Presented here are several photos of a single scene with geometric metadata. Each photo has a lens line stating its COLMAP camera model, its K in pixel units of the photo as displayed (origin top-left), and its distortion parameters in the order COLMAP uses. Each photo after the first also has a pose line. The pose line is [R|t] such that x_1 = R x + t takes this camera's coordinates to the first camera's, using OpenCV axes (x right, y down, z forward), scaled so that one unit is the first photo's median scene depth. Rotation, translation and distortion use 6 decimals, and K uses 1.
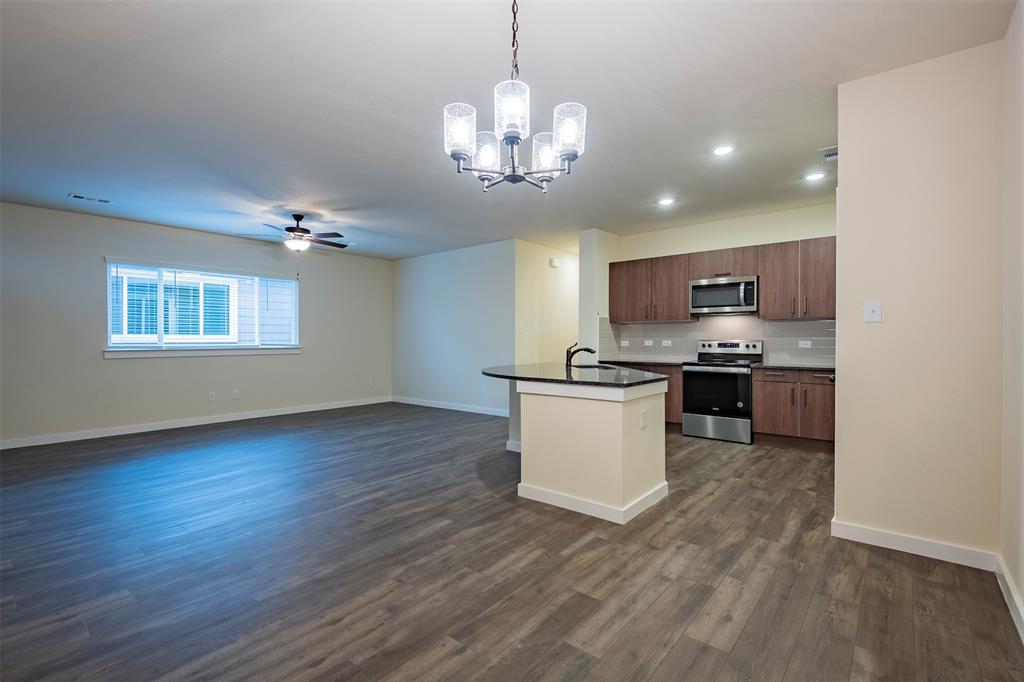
lens RADIAL K [[469.1, 0, 508.3], [0, 469.1, 340.8], [0, 0, 1]] dist [0.004540, -0.014682]
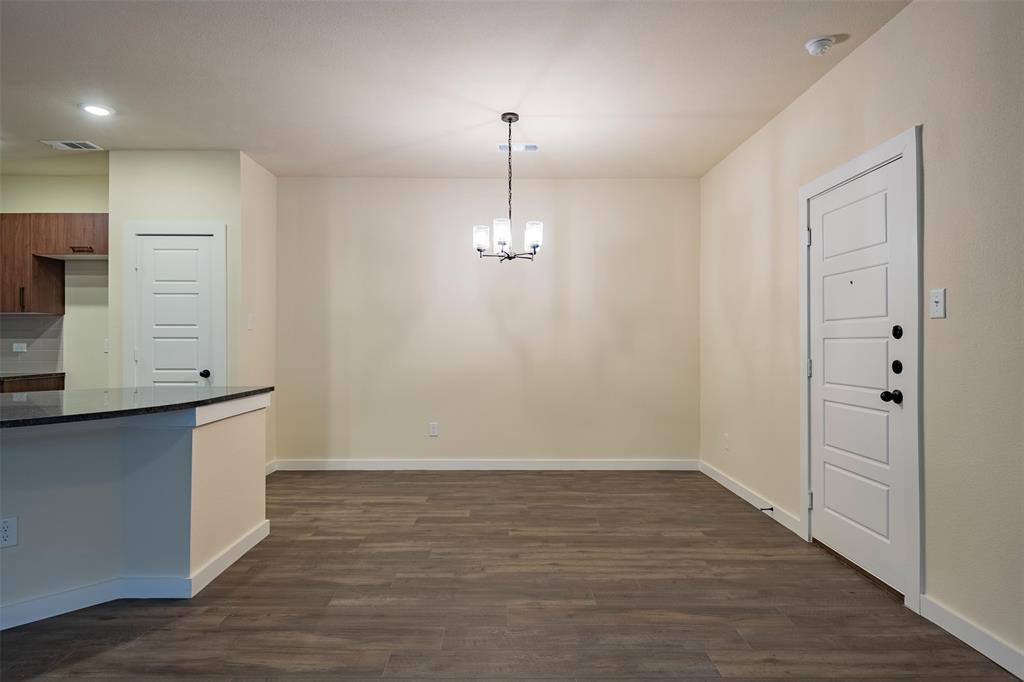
lens RADIAL K [[561.8, 0, 512.0], [0, 561.8, 341.0], [0, 0, 1]] dist [0.019677, -0.018278]
pose [[-0.660320, 0.002329, 0.750980, -0.530649], [0.001704, 0.999997, -0.001603, -0.001127], [-0.750982, 0.000221, -0.660322, 0.771296]]
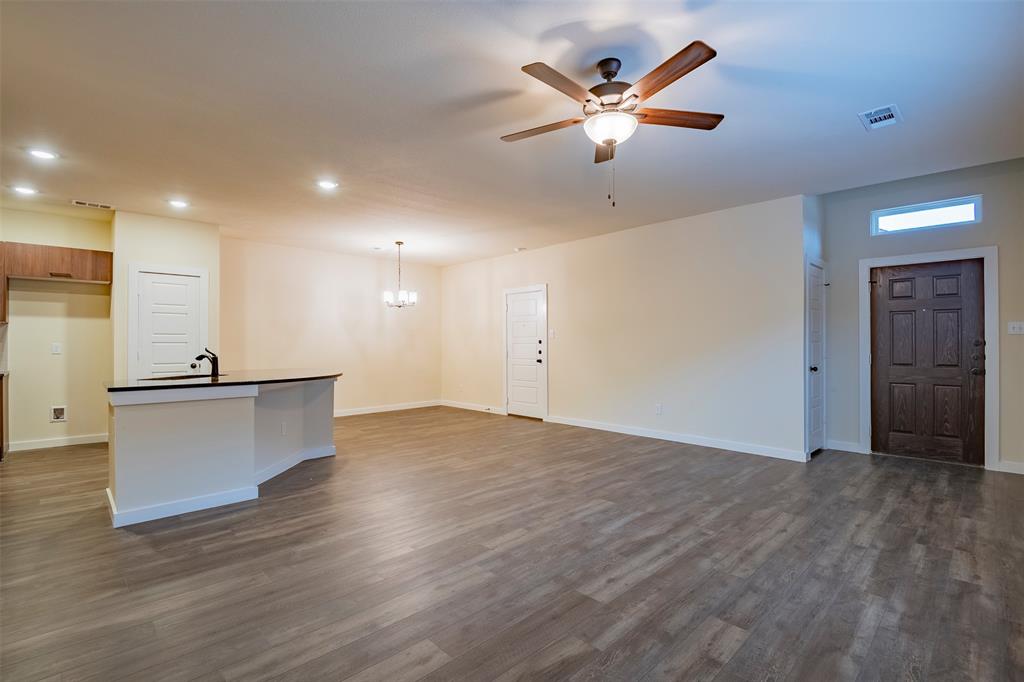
lens RADIAL K [[469.1, 0, 508.3], [0, 469.1, 340.8], [0, 0, 1]] dist [0.004540, -0.014682]
pose [[-0.995189, 0.002784, 0.097938, -0.426438], [0.002113, 0.999974, -0.006951, -0.003058], [-0.097955, -0.006711, -0.995168, 1.559134]]
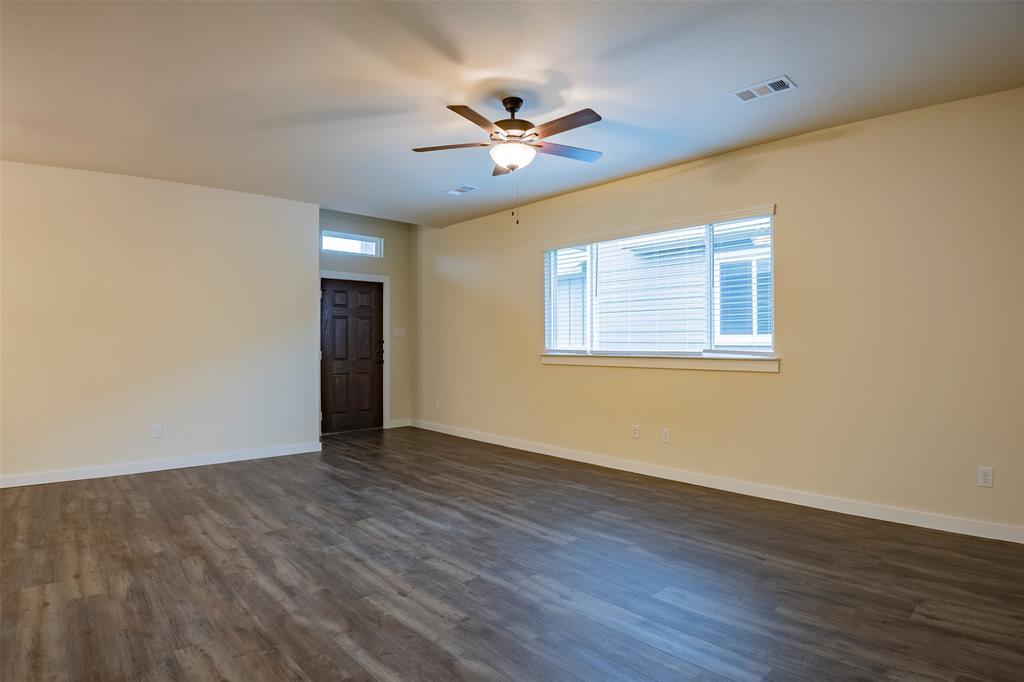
lens RADIAL K [[535.9, 0, 512.0], [0, 535.9, 341.0], [0, 0, 1]] dist [-0.101603, -0.000972]
pose [[-0.112939, -0.000156, -0.993602, 0.130868], [0.001240, 0.999999, -0.000298, -0.004571], [0.993601, -0.001266, -0.112939, 1.144323]]
